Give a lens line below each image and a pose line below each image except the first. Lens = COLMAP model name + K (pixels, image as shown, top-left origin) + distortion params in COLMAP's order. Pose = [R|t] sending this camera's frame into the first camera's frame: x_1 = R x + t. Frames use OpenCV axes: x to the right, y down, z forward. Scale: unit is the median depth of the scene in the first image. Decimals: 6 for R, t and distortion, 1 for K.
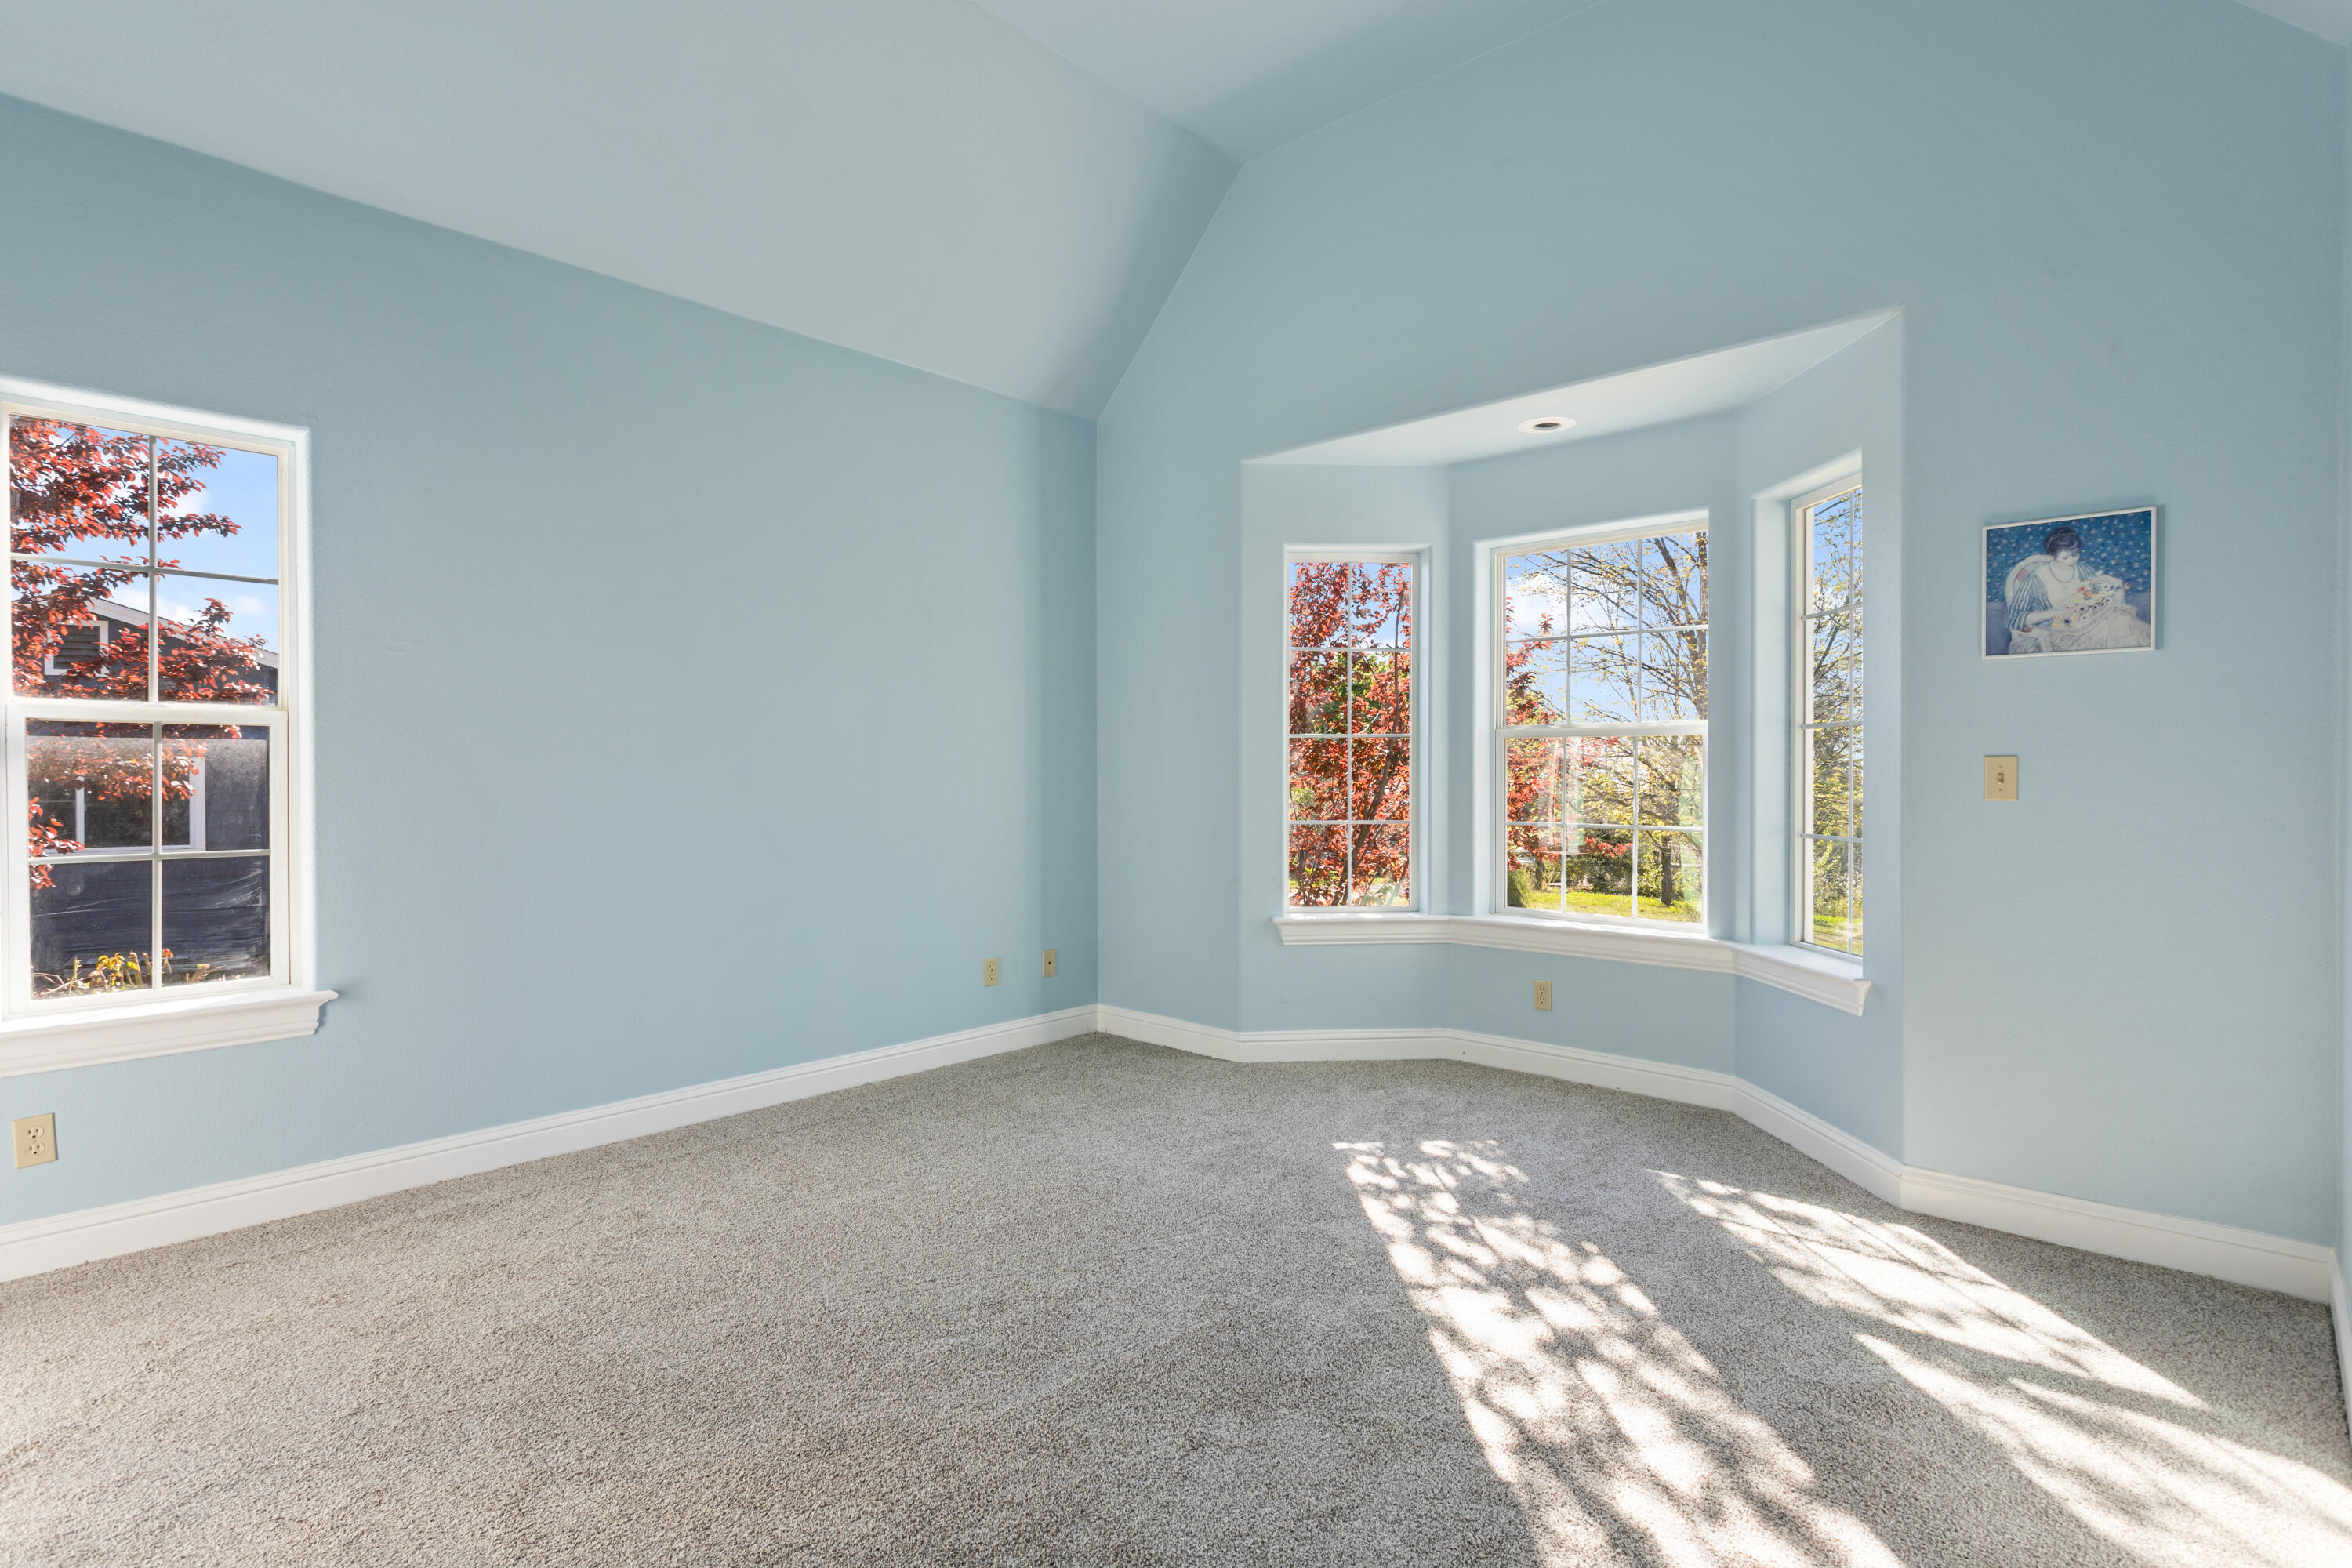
lens RADIAL K [[1139.3, 0, 1169.3], [0, 1139.3, 778.4], [0, 0, 1]] dist [0.005767, -0.001434]
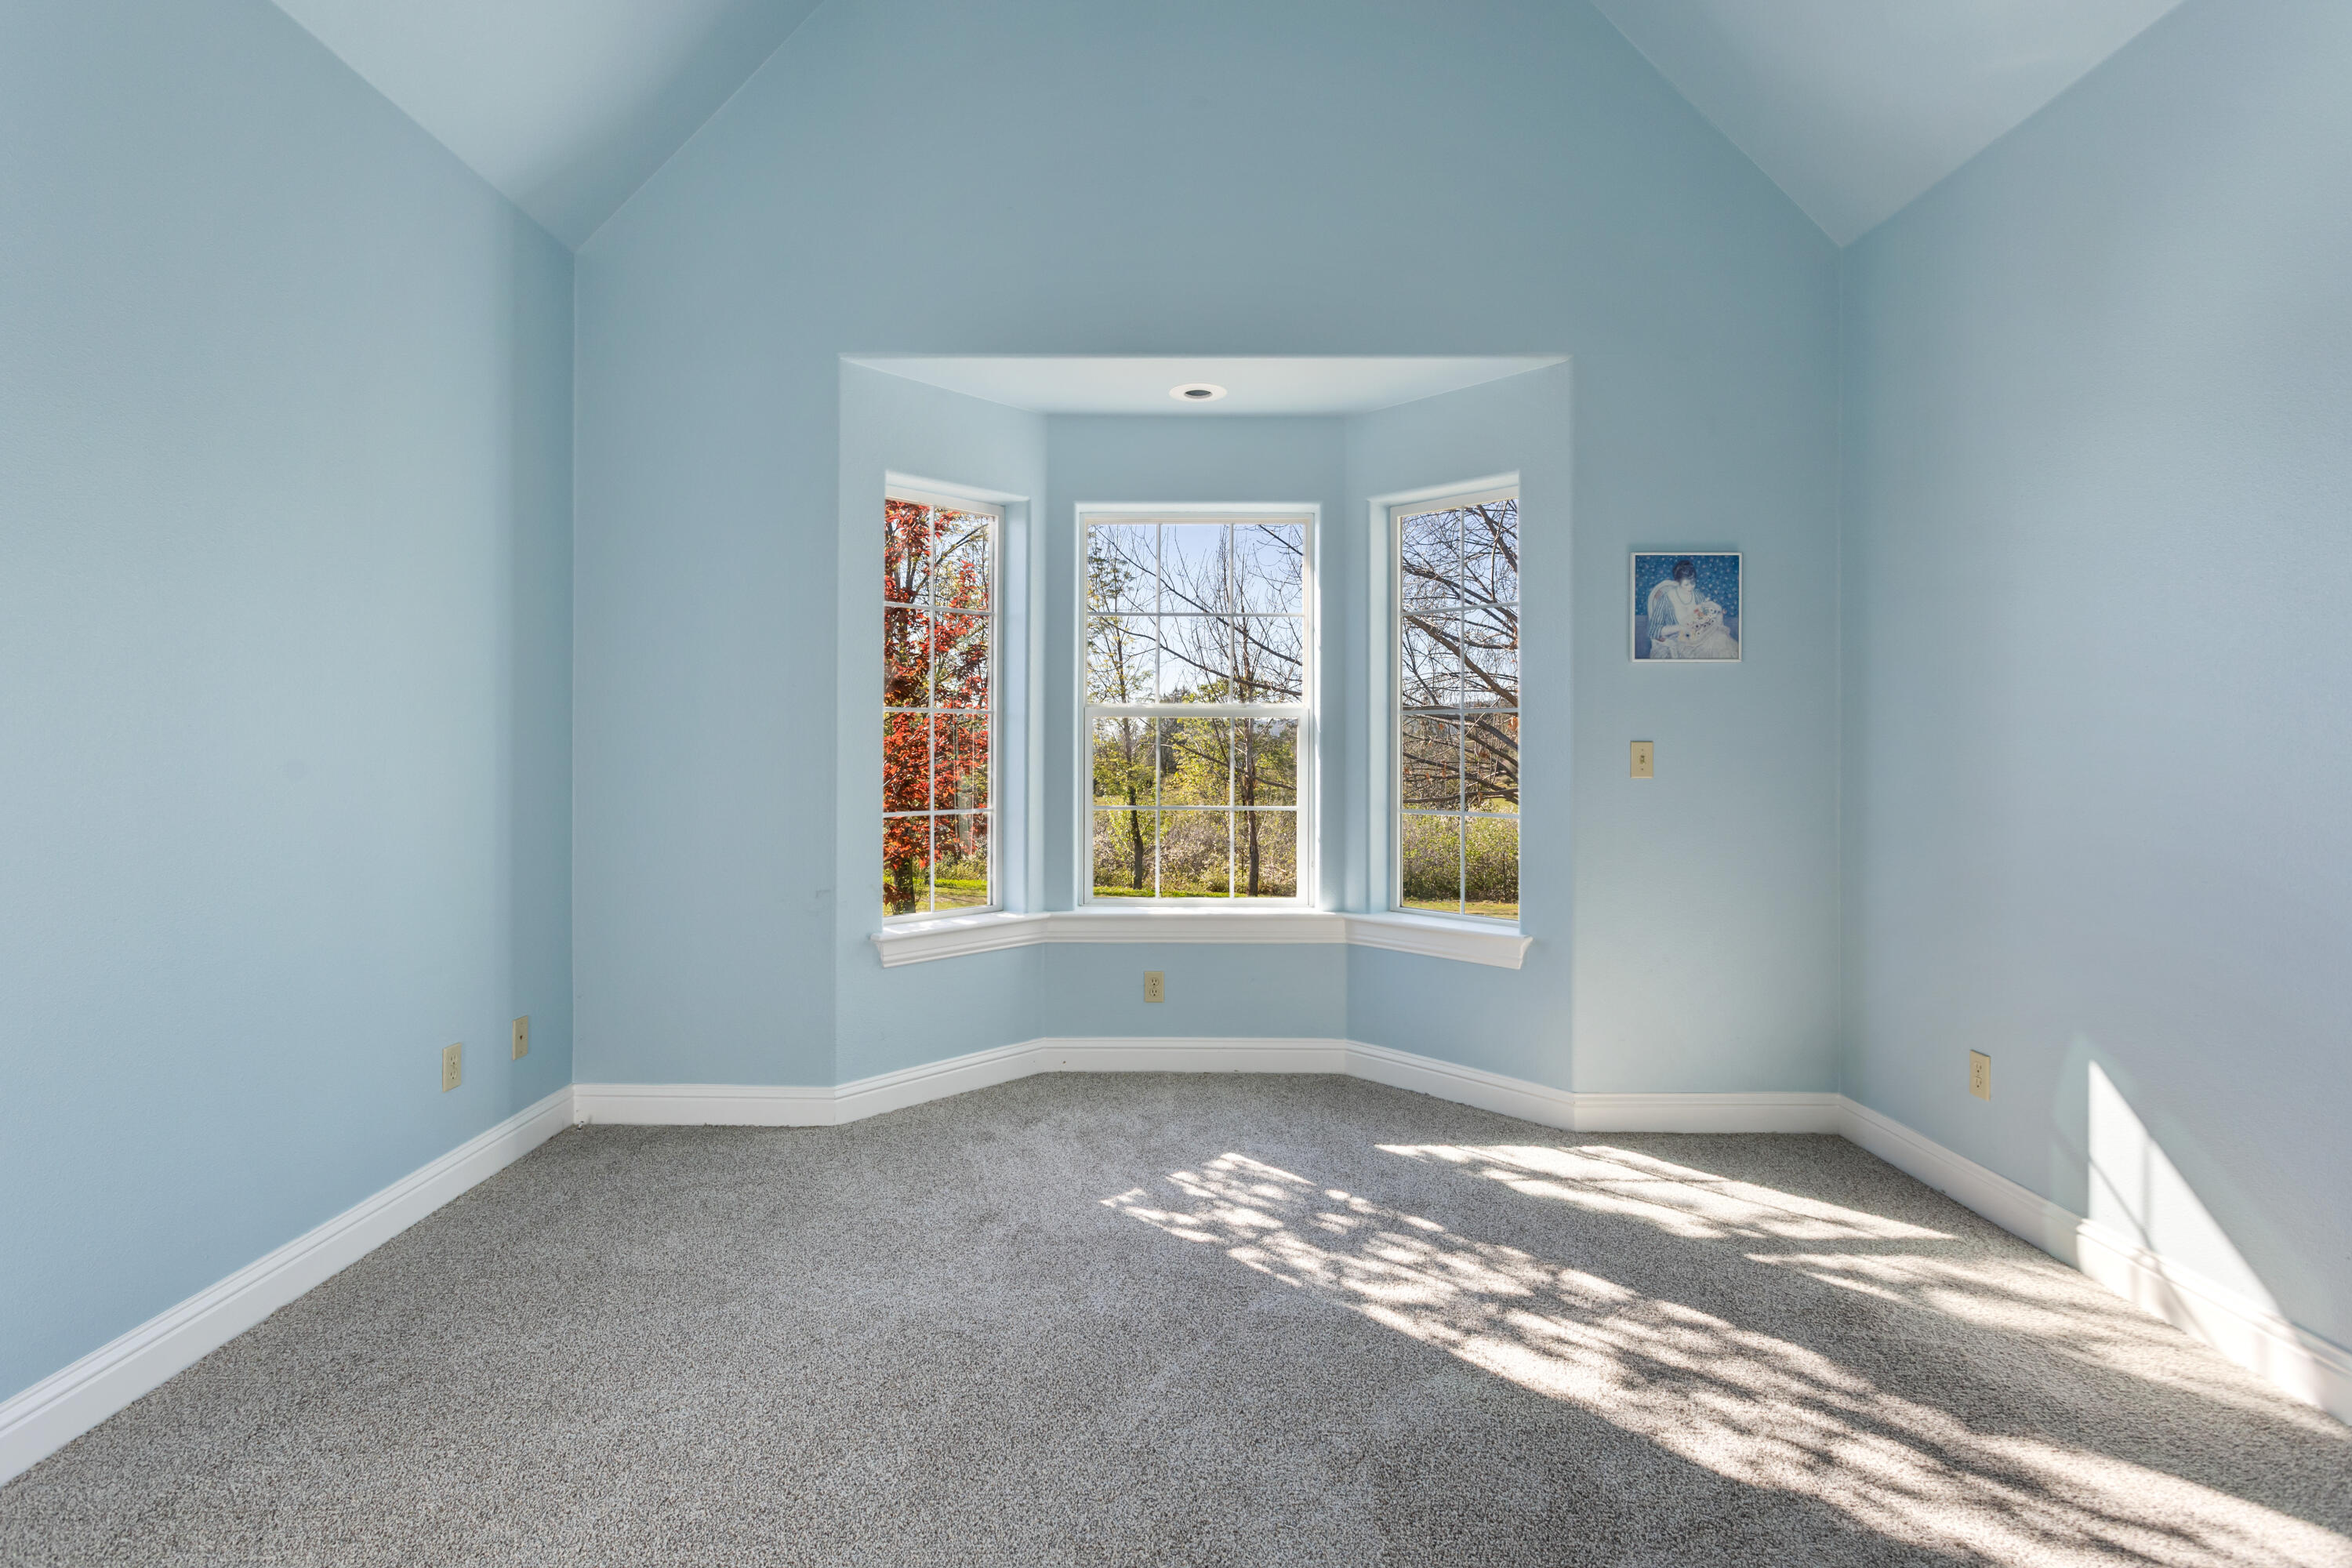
lens RADIAL K [[1139.3, 0, 1171.4], [0, 1139.3, 749.0], [0, 0, 1]] dist [0.005767, -0.001434]
pose [[0.746740, 0.005898, 0.665089, -0.396136], [-0.000147, 0.999962, -0.008704, -0.000933], [-0.665115, 0.006402, 0.746713, 0.368937]]
